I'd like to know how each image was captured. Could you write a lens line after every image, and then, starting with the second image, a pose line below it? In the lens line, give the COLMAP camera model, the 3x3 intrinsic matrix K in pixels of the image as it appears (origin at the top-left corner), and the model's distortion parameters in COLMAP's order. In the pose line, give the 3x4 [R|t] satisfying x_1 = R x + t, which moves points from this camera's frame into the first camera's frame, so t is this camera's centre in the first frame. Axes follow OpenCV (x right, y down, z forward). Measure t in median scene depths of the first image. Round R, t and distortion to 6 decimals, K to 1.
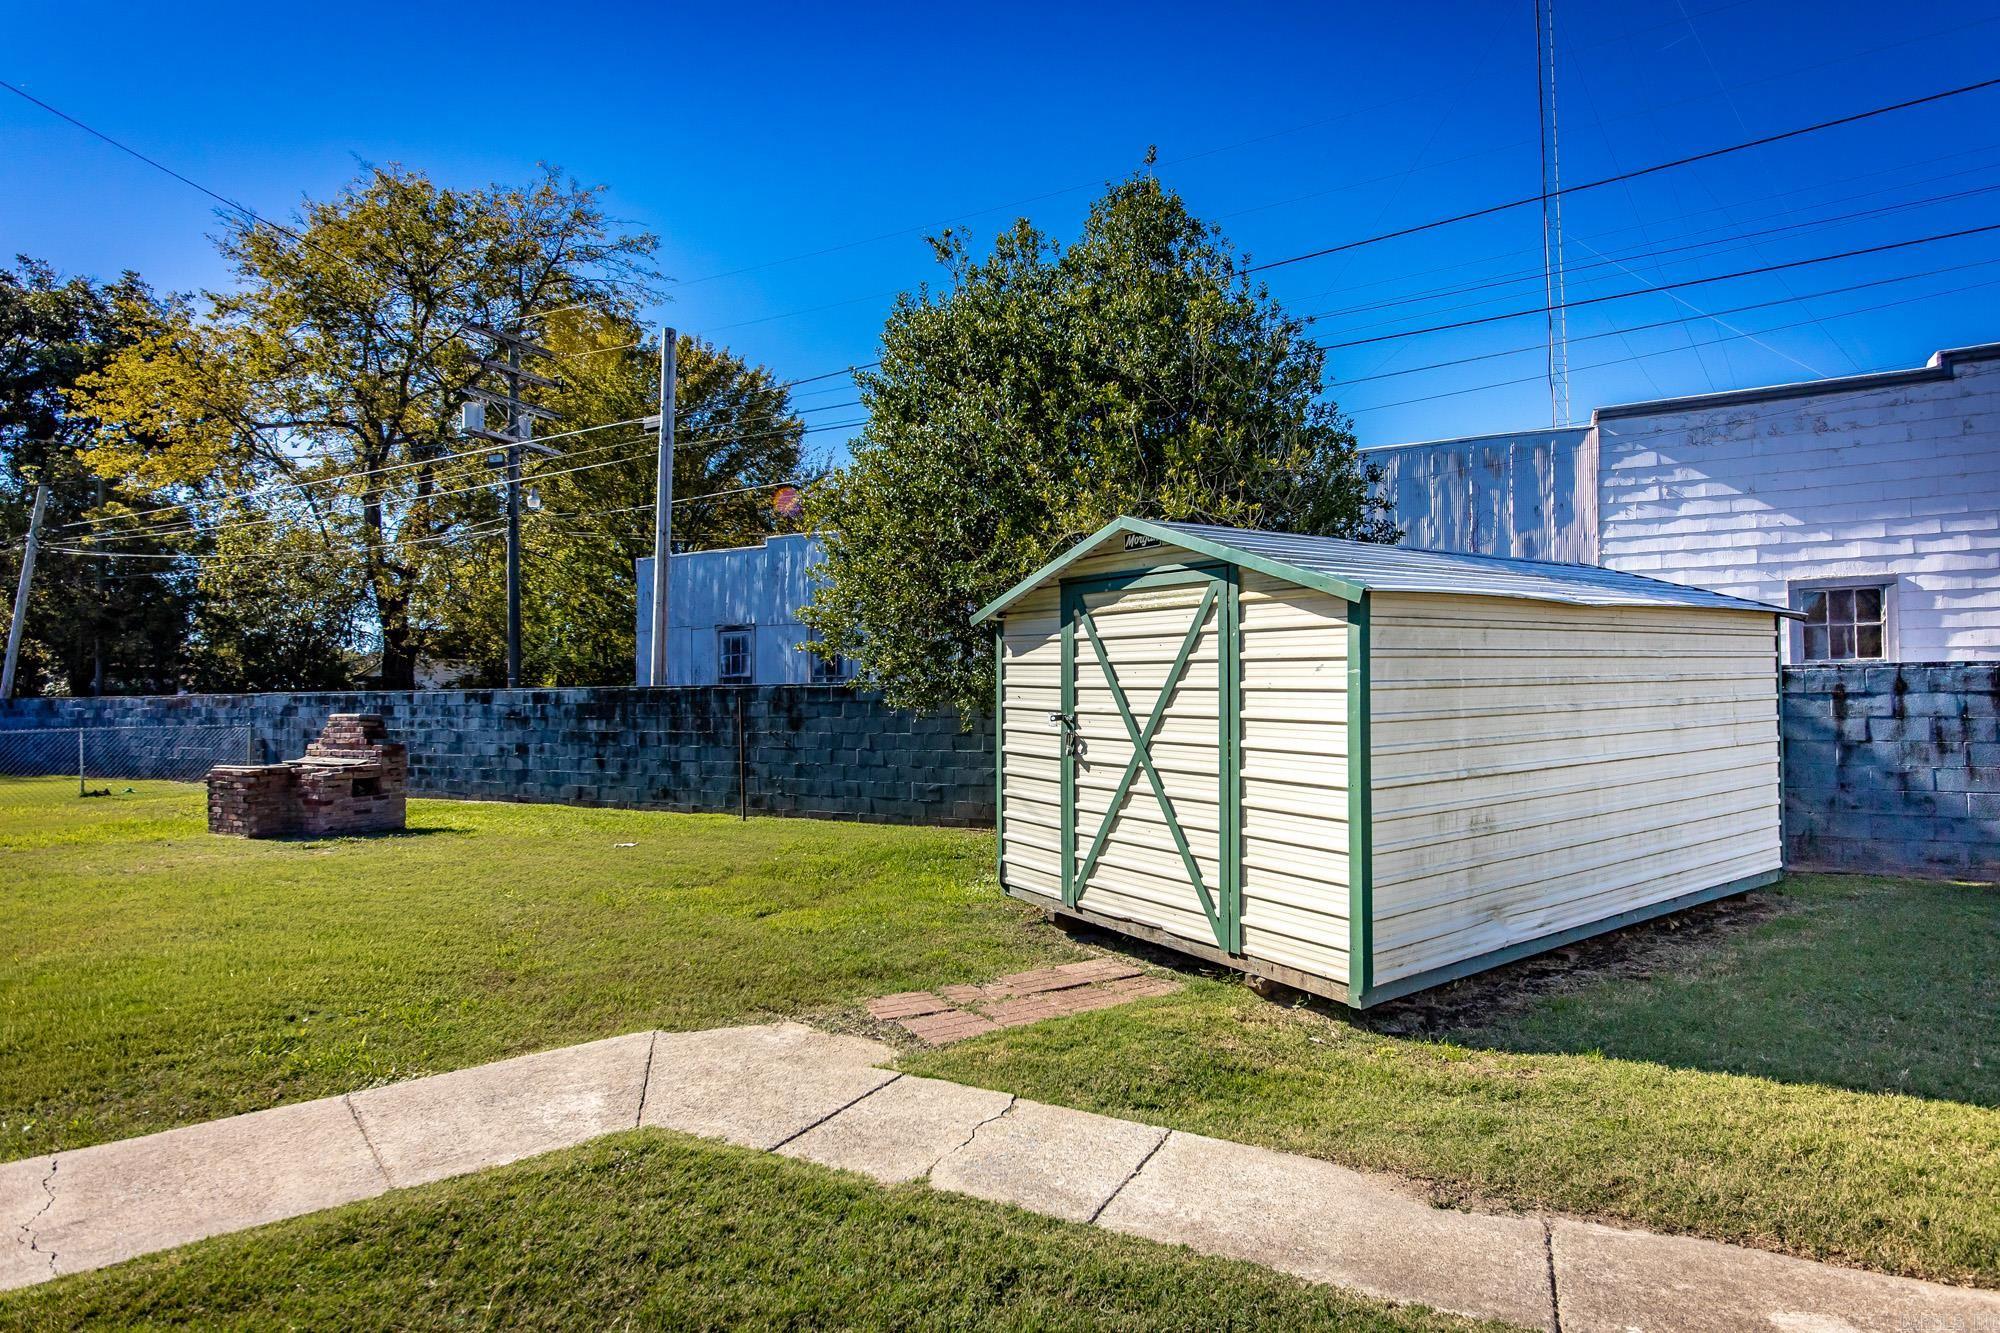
lens RADIAL K [[1025.7, 0, 999.8], [0, 1025.7, 674.3], [0, 0, 1]] dist [-0.004655, -0.000047]
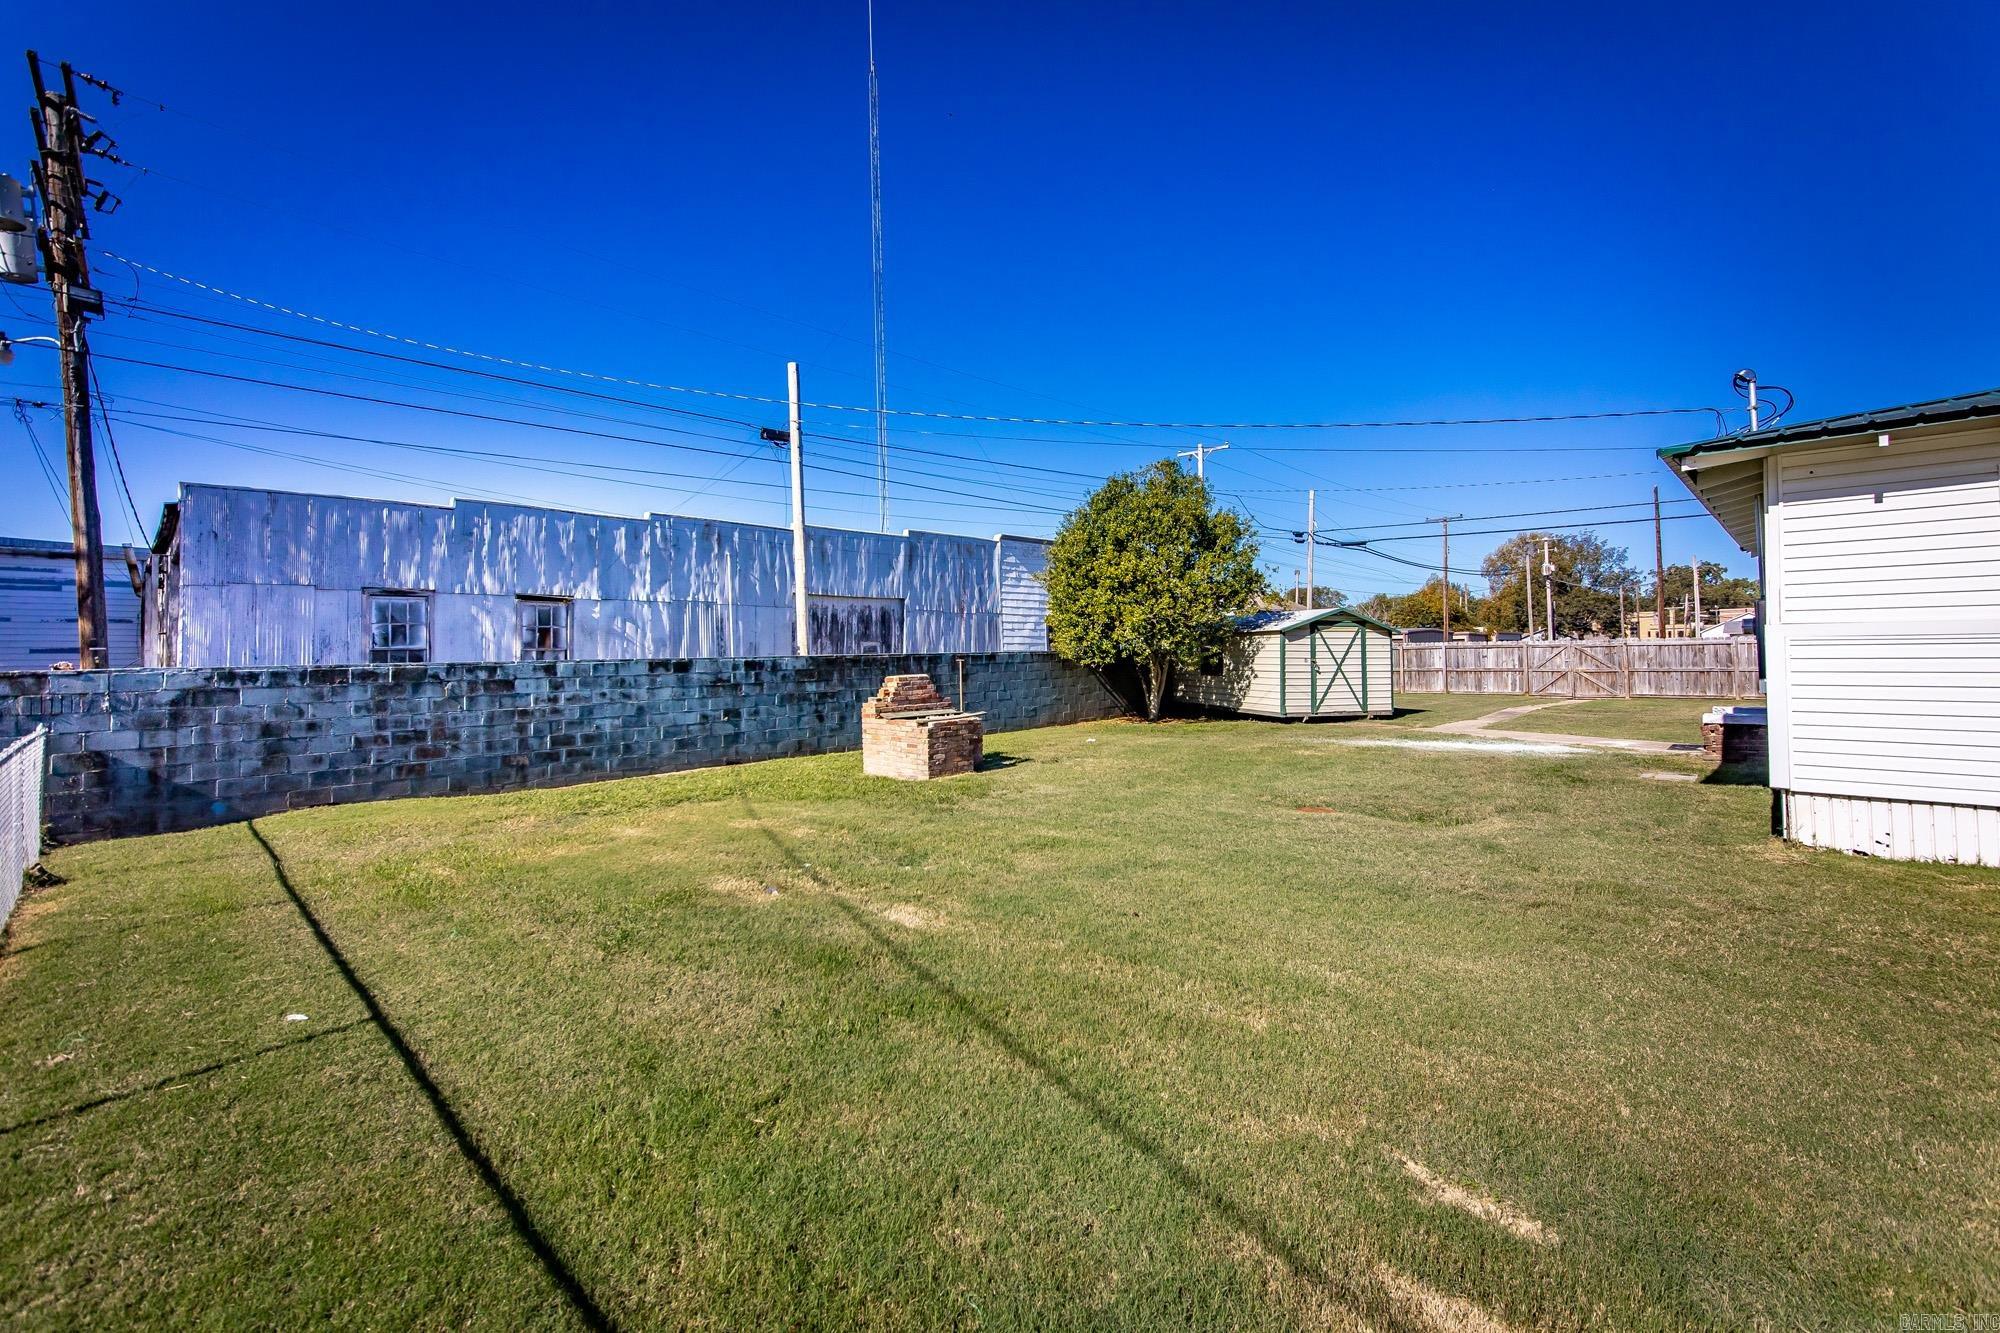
lens RADIAL K [[828.1, 0, 1001.6], [0, 828.1, 665.1], [0, 0, 1]] dist [-0.000863, -0.000063]
pose [[0.297569, -0.007102, 0.954674, -1.270944], [0.000069, 0.999972, 0.007417, 0.016882], [-0.954700, -0.002141, 0.297561, 0.505169]]
